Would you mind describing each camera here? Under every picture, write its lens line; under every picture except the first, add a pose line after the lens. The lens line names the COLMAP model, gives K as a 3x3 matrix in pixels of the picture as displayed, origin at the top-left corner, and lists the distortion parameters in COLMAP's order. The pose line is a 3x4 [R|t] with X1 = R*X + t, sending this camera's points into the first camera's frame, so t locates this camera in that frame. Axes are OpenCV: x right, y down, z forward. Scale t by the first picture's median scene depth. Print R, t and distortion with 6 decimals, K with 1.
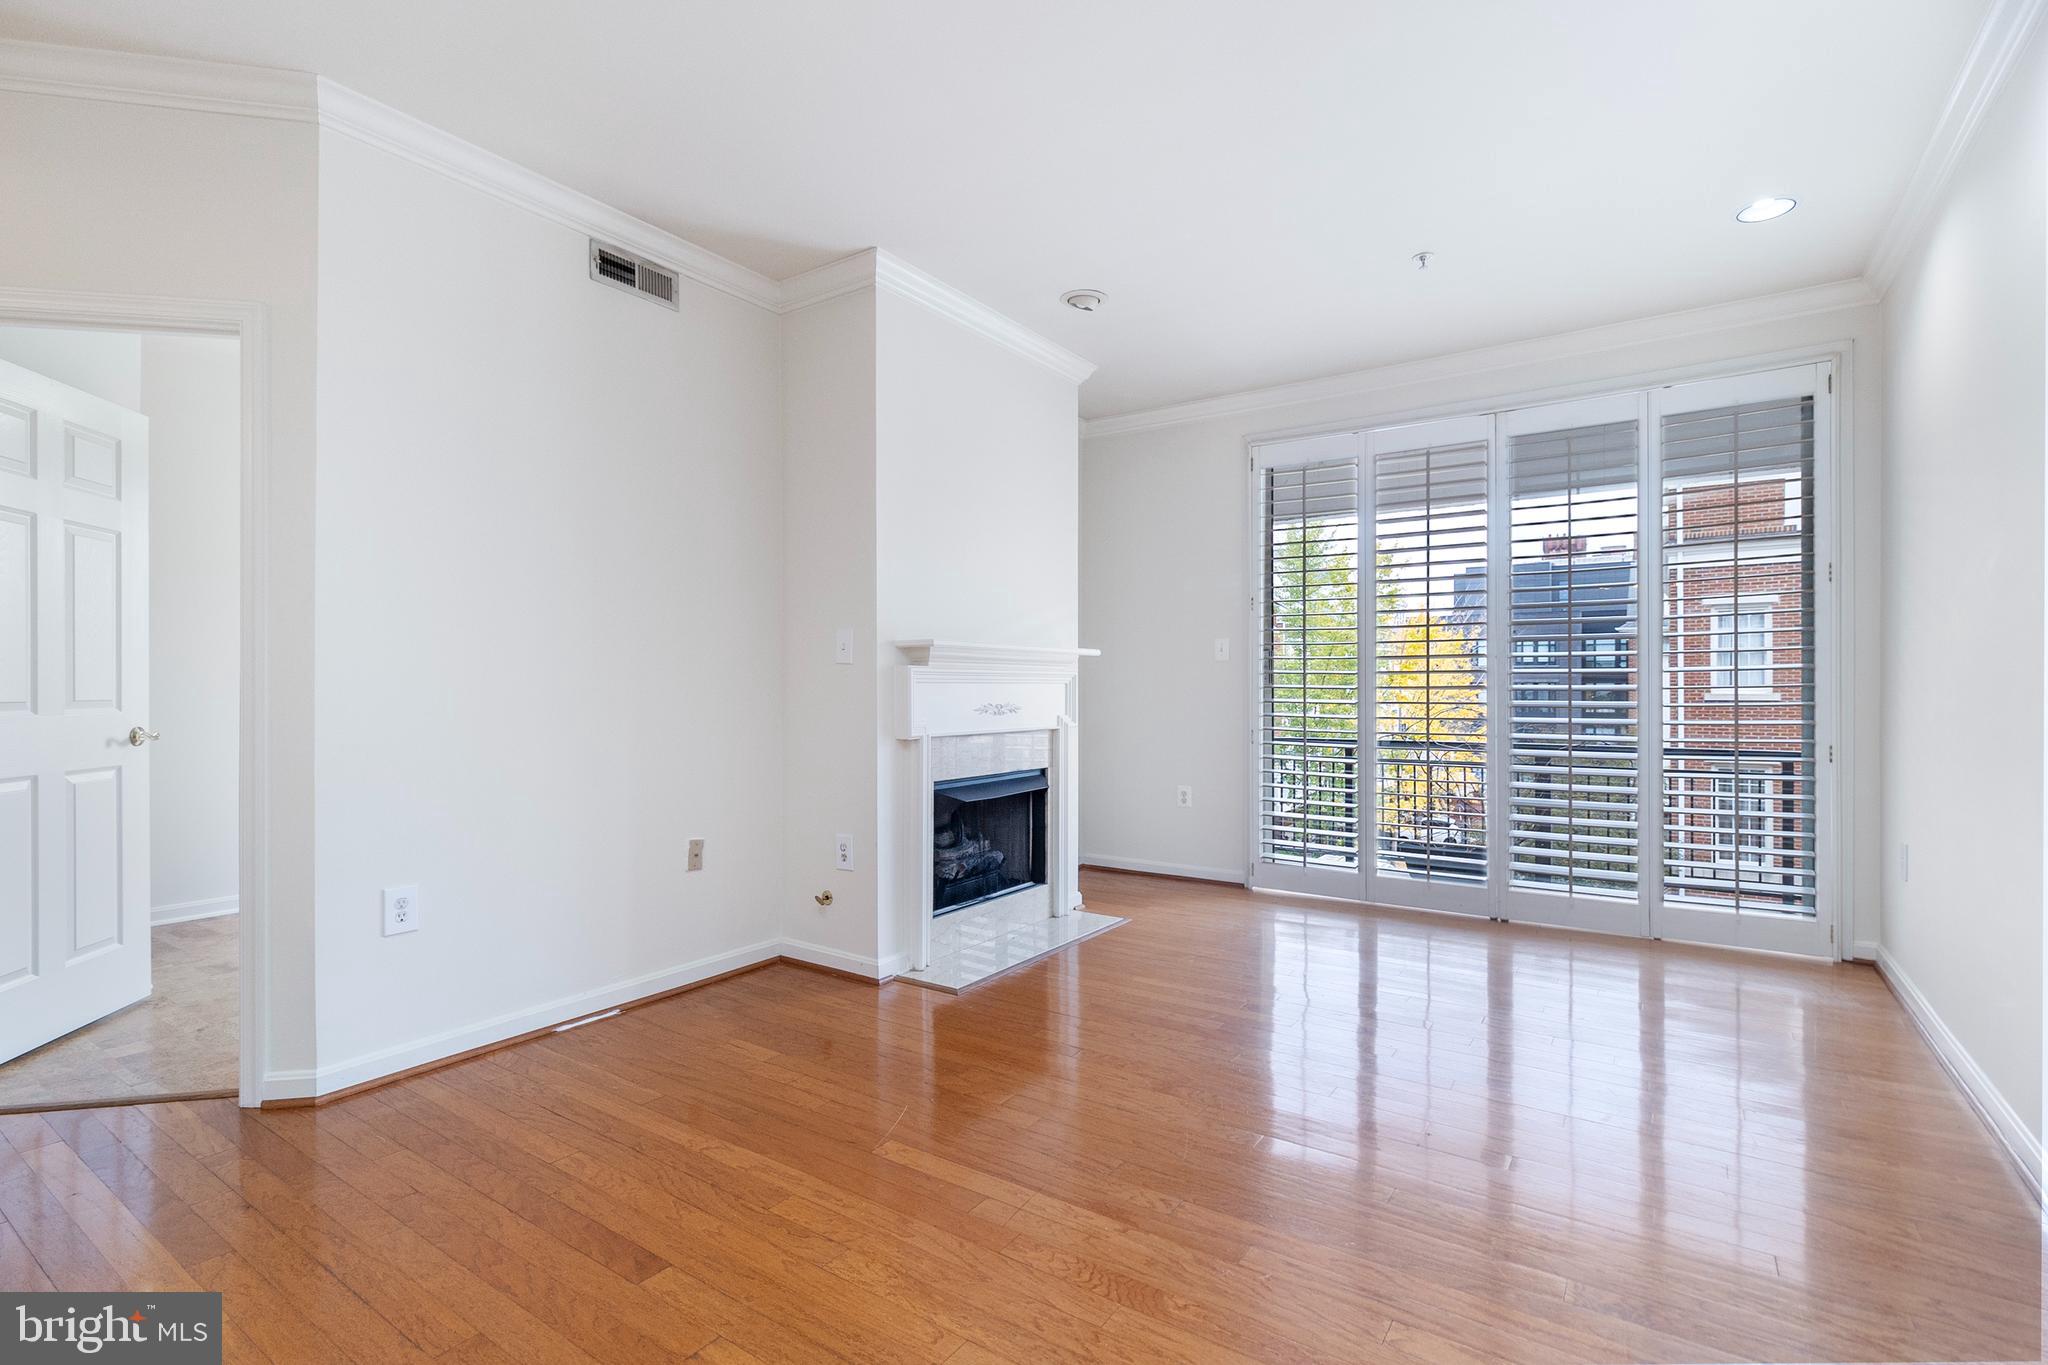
lens RADIAL K [[928.7, 0, 1005.3], [0, 928.7, 681.3], [0, 0, 1]] dist [-0.002443, -0.000222]
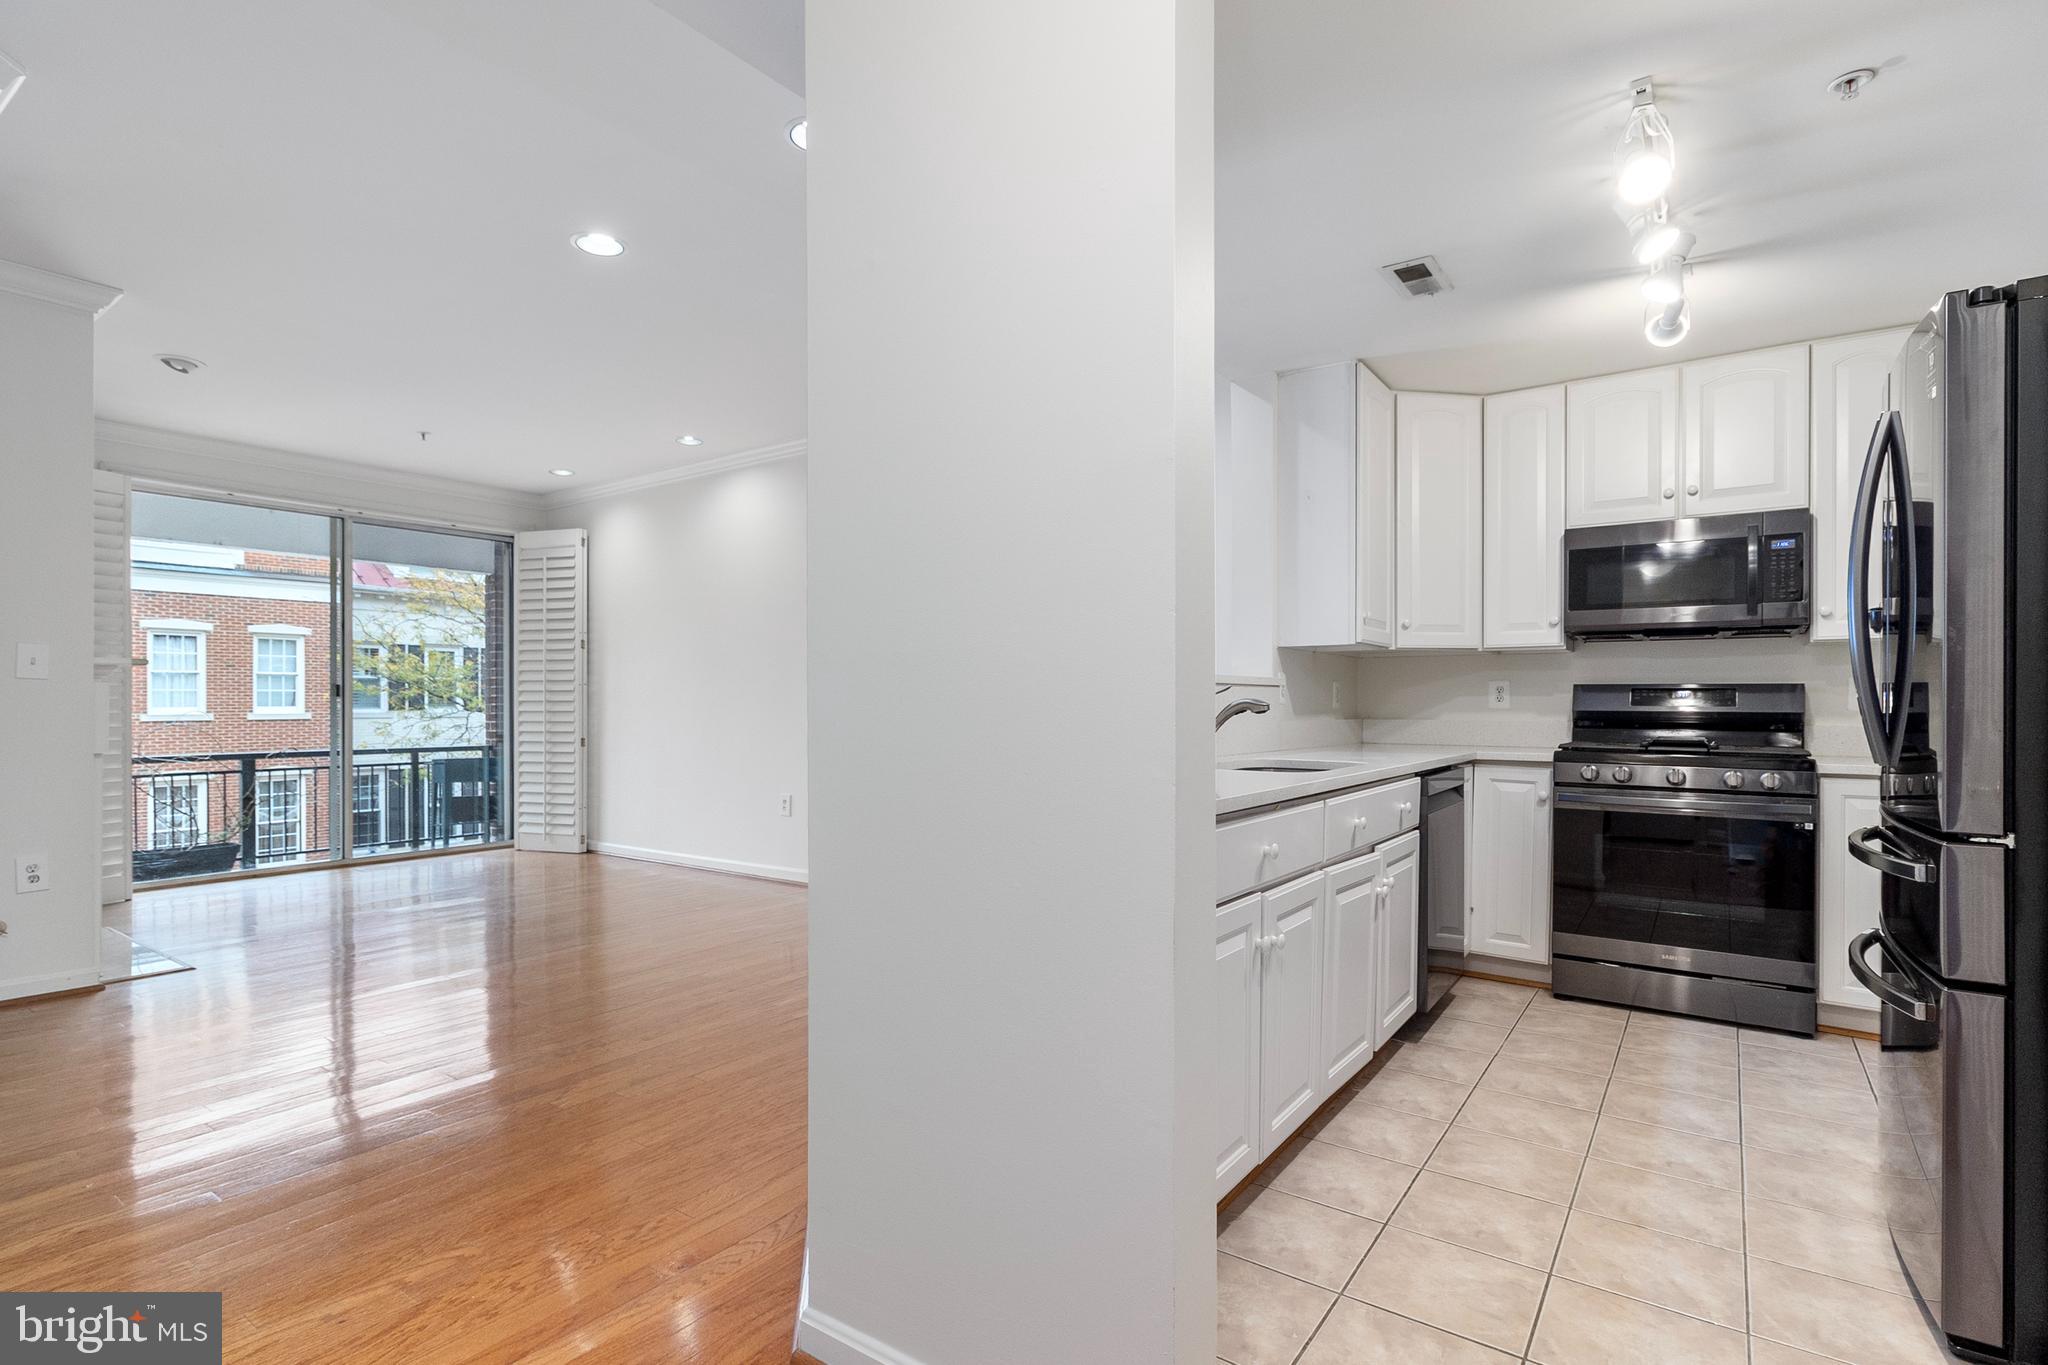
lens RADIAL K [[1002.2, 0, 1018.2], [0, 1002.2, 704.3], [0, 0, 1]] dist [0.000896, -0.000178]
pose [[0.009659, 0.002036, 0.999951, -1.321609], [-0.004357, 0.999989, -0.001994, 0.006044], [-0.999944, -0.004338, 0.009668, -0.039467]]
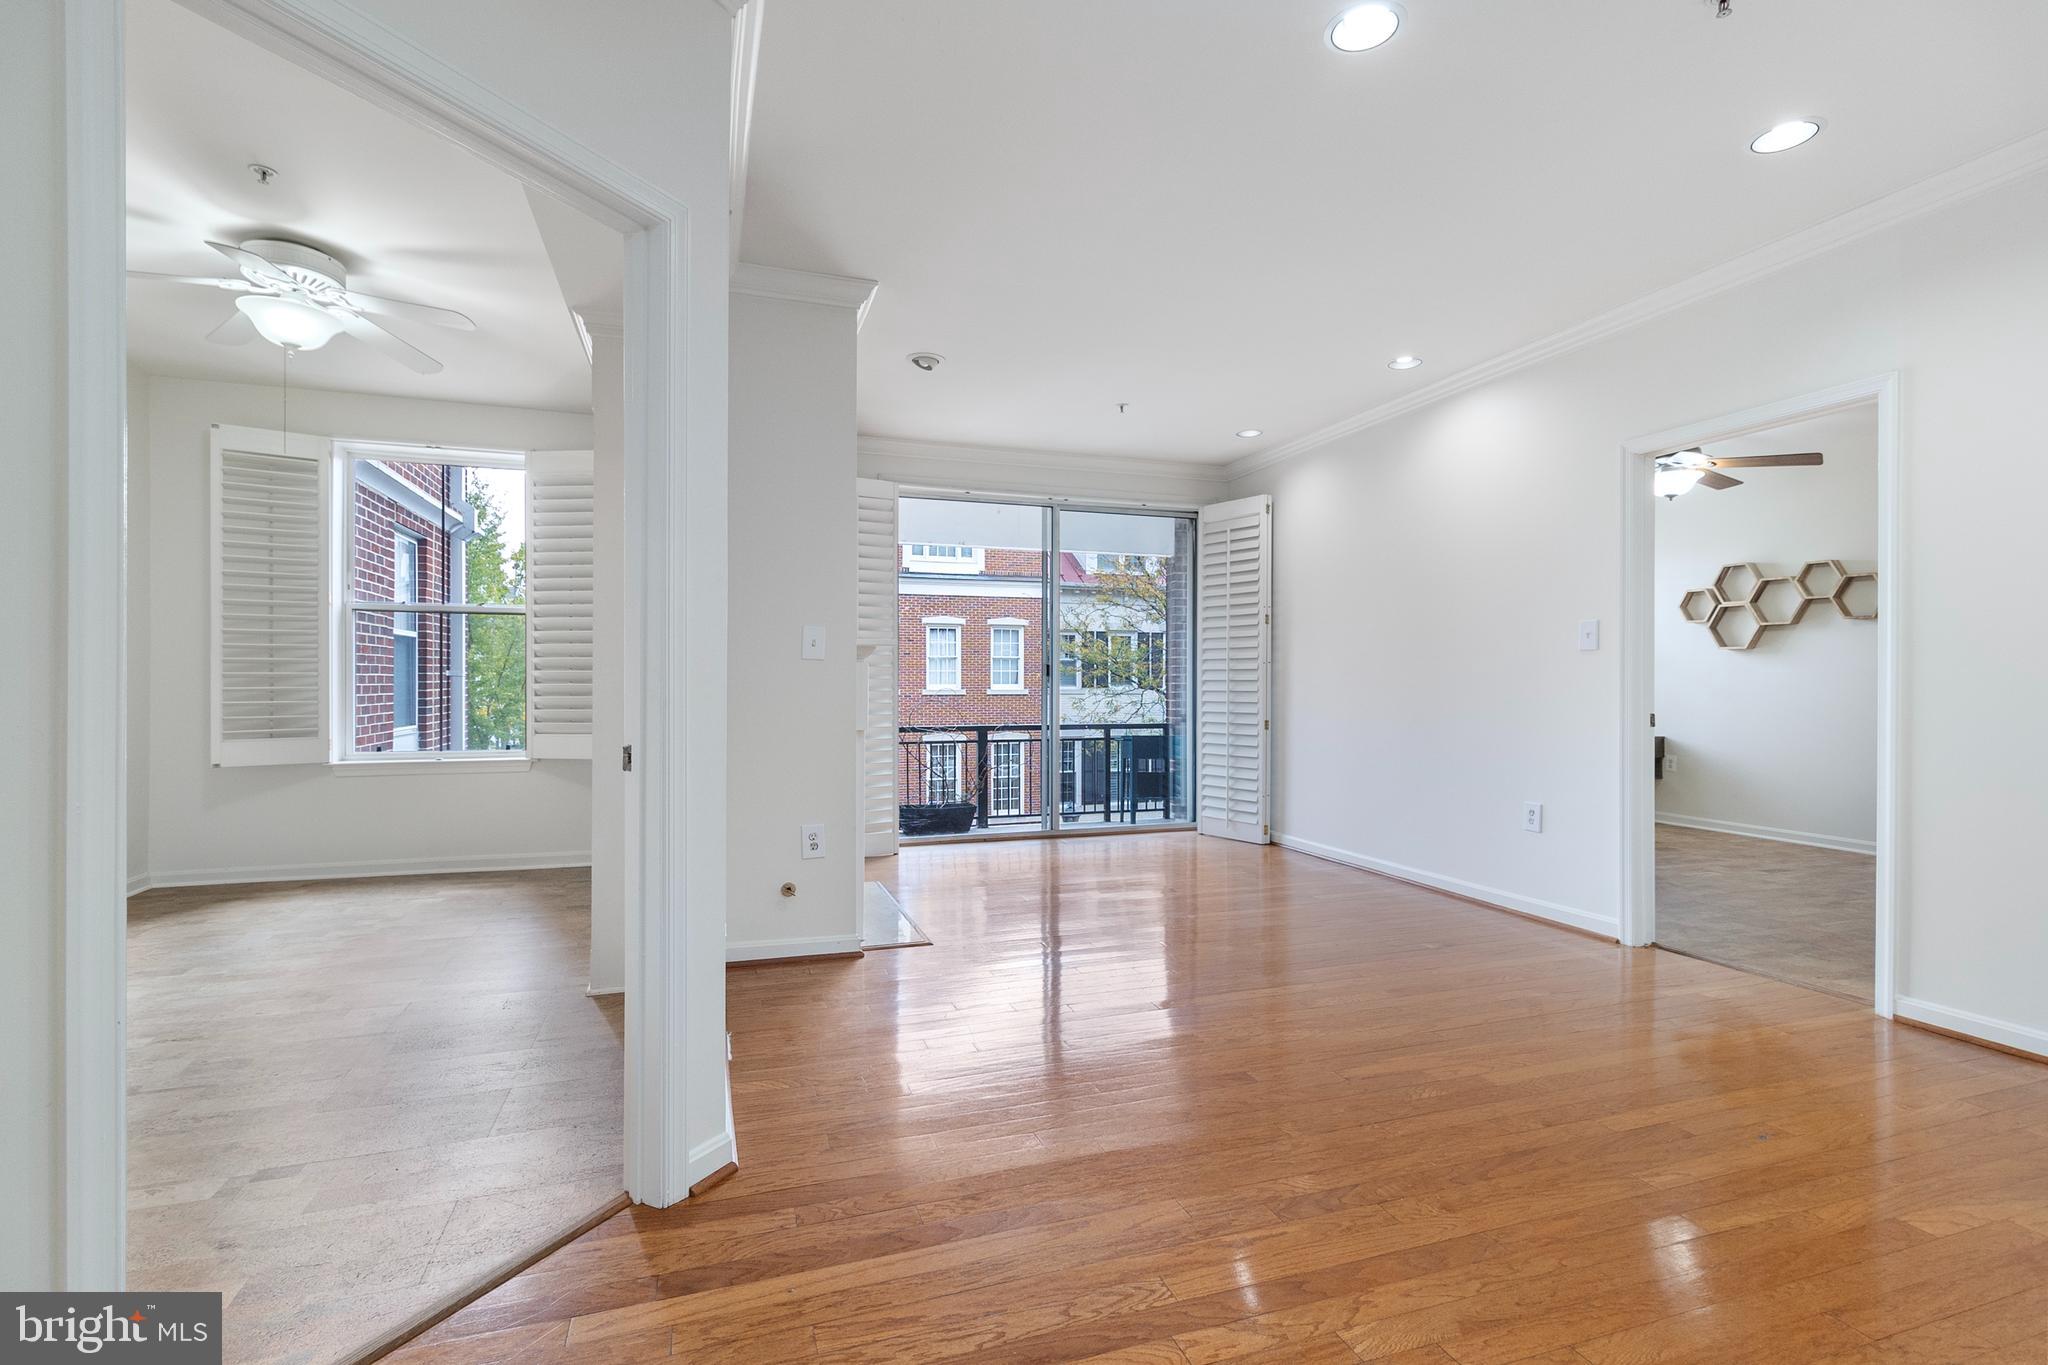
lens RADIAL K [[953.9, 0, 1024.0], [0, 953.9, 682.5], [0, 0, 1]] dist [-0.000233, -0.000247]
pose [[0.588051, 0.003314, 0.808817, -0.980565], [-0.007686, 0.999969, 0.001492, 0.003758], [-0.808787, -0.007094, 0.588059, 0.202114]]
